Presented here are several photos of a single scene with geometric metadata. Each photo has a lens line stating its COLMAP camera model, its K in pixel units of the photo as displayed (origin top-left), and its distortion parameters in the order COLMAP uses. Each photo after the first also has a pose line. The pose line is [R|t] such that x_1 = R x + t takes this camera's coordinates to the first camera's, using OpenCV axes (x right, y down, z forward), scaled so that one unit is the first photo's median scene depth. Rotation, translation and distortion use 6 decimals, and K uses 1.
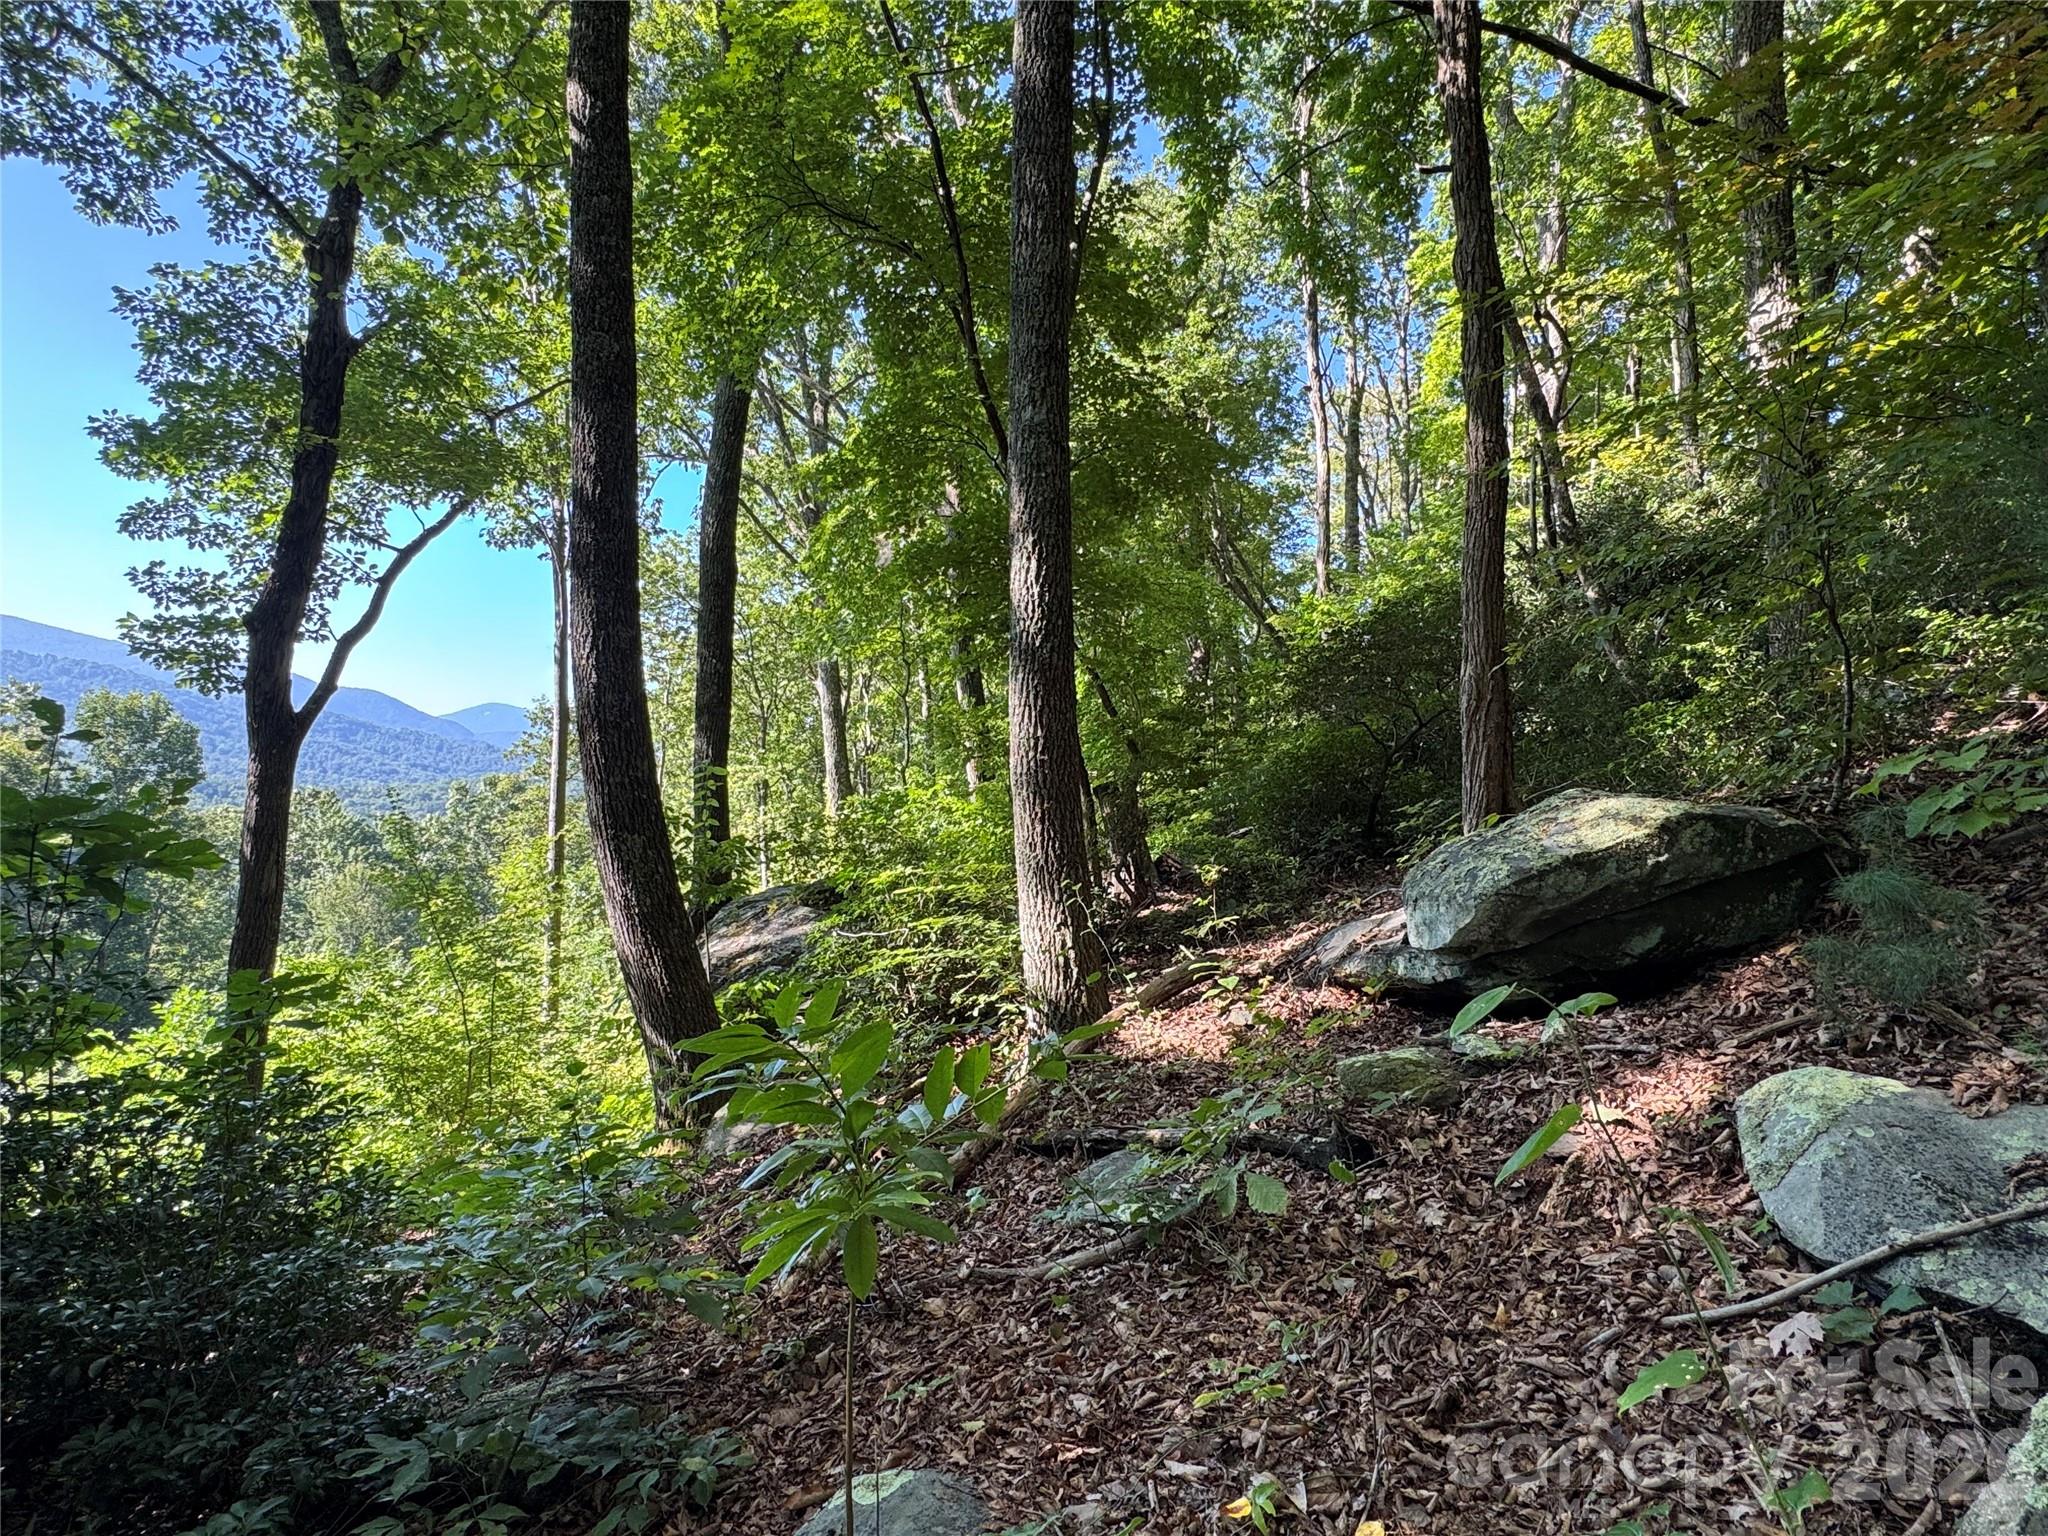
lens RADIAL K [[1117.2, 0, 1013.3], [0, 1117.2, 775.2], [0, 0, 1]] dist [-0.000299, 0.000850]
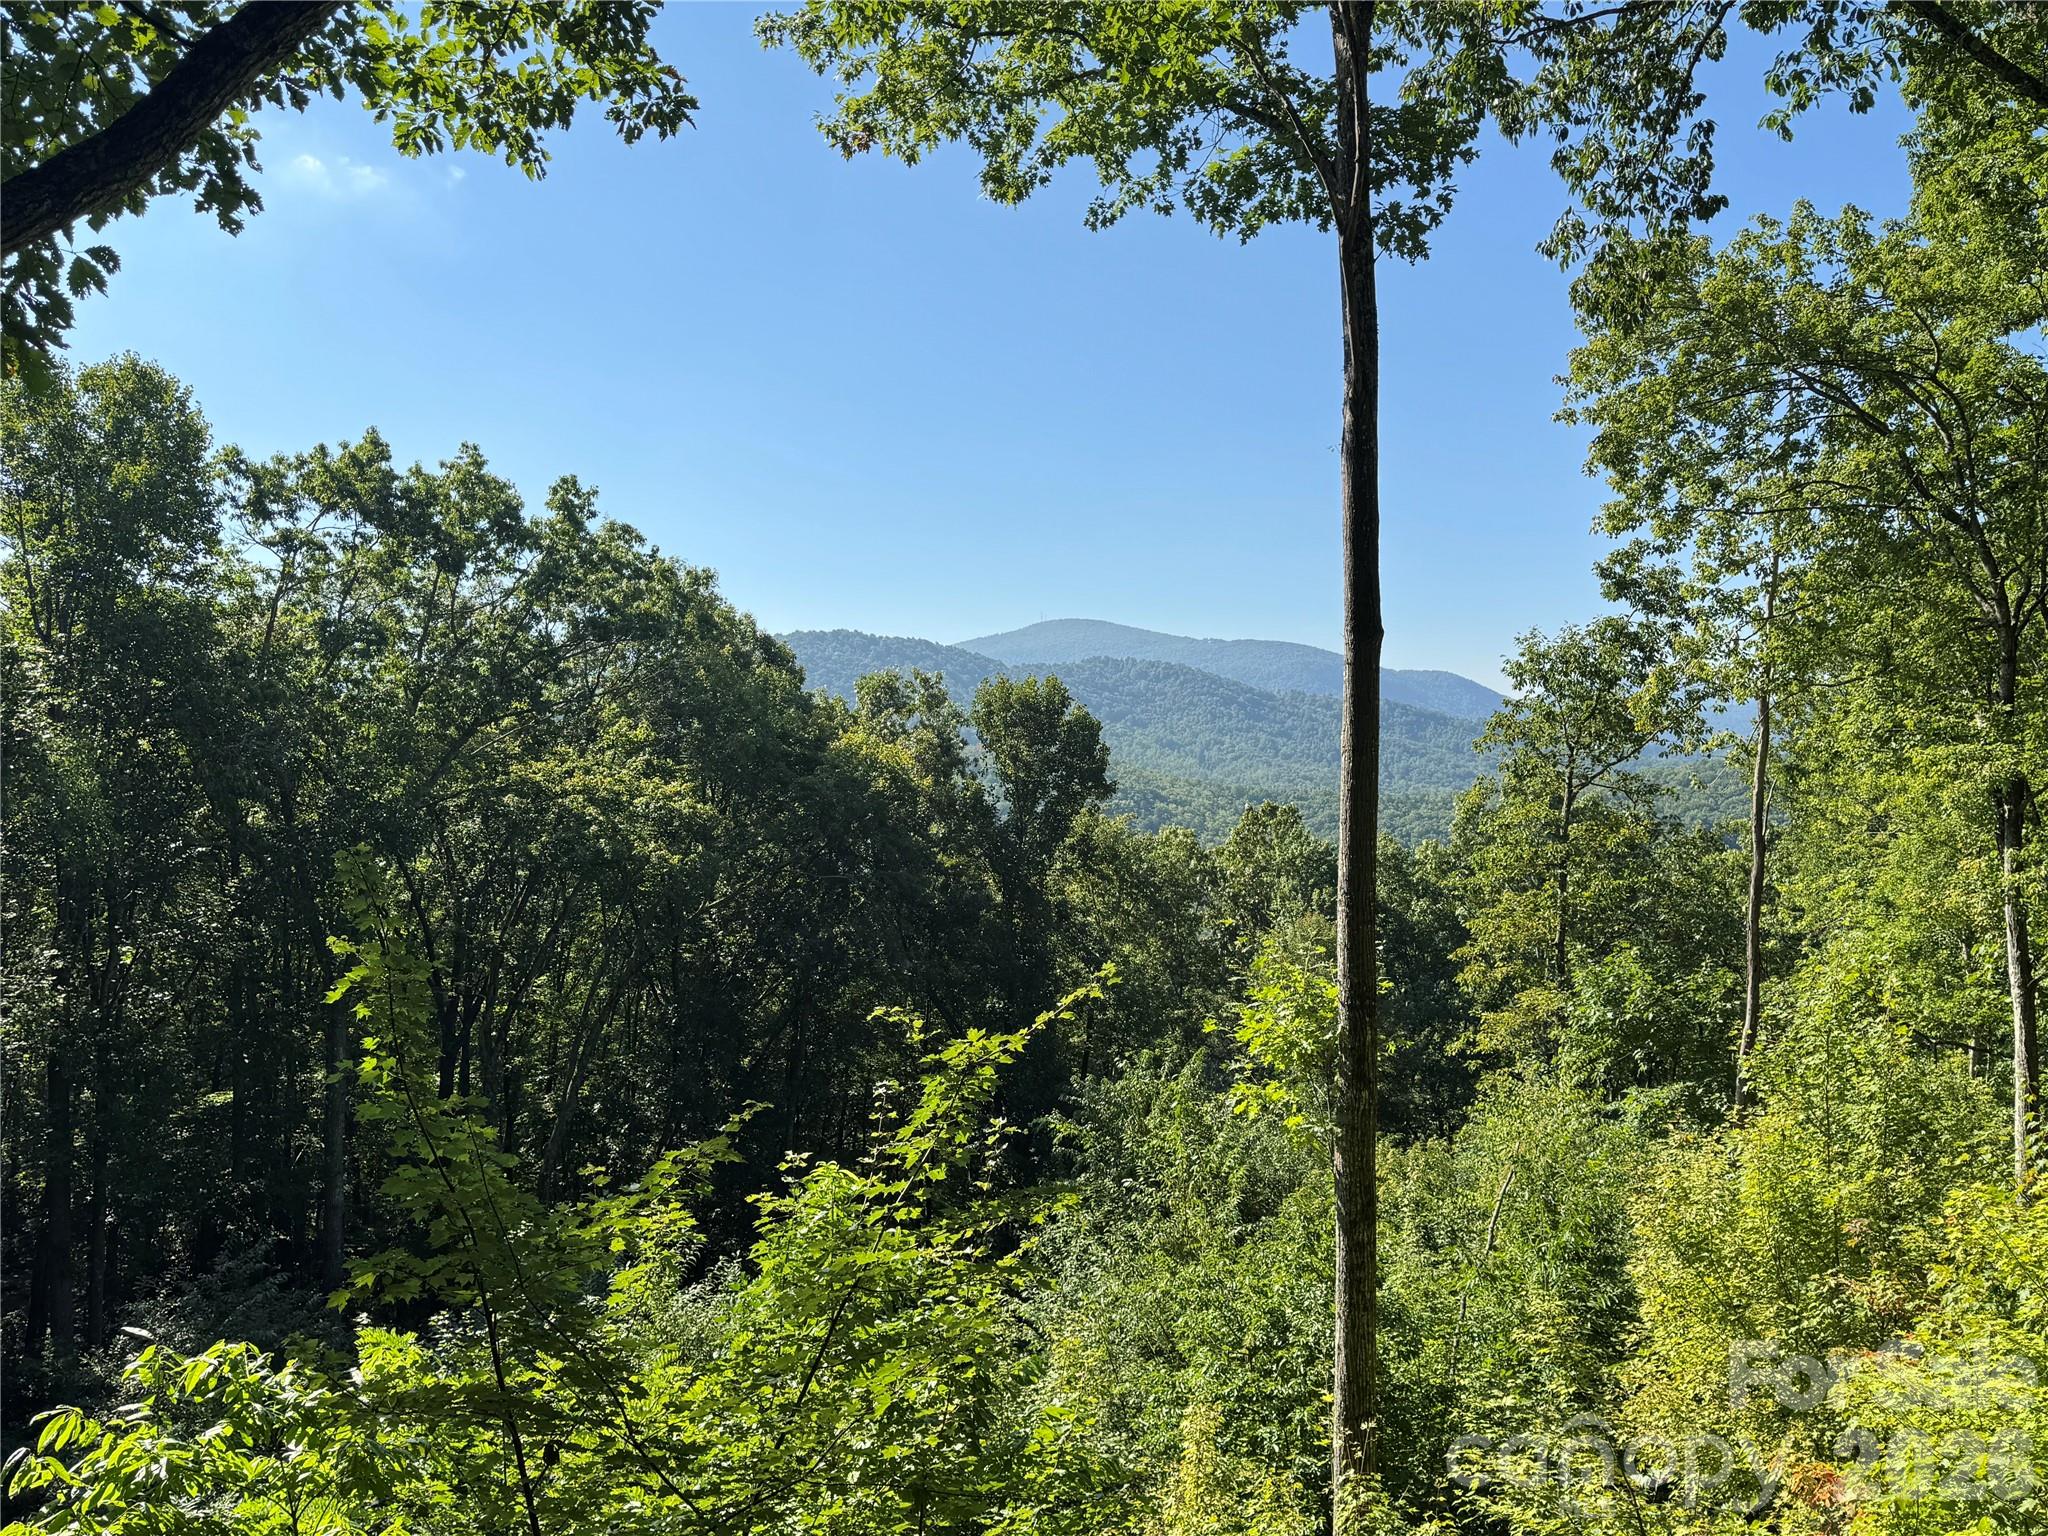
lens RADIAL K [[1563.6, 0, 1024.0], [0, 1563.6, 768.0], [0, 0, 1]] dist [-0.006965, -0.004440]
pose [[0.702945, -0.024858, -0.710809, -0.070564], [0.022516, 0.999666, -0.012692, -0.000254], [0.710887, -0.007083, 0.703270, 0.333174]]
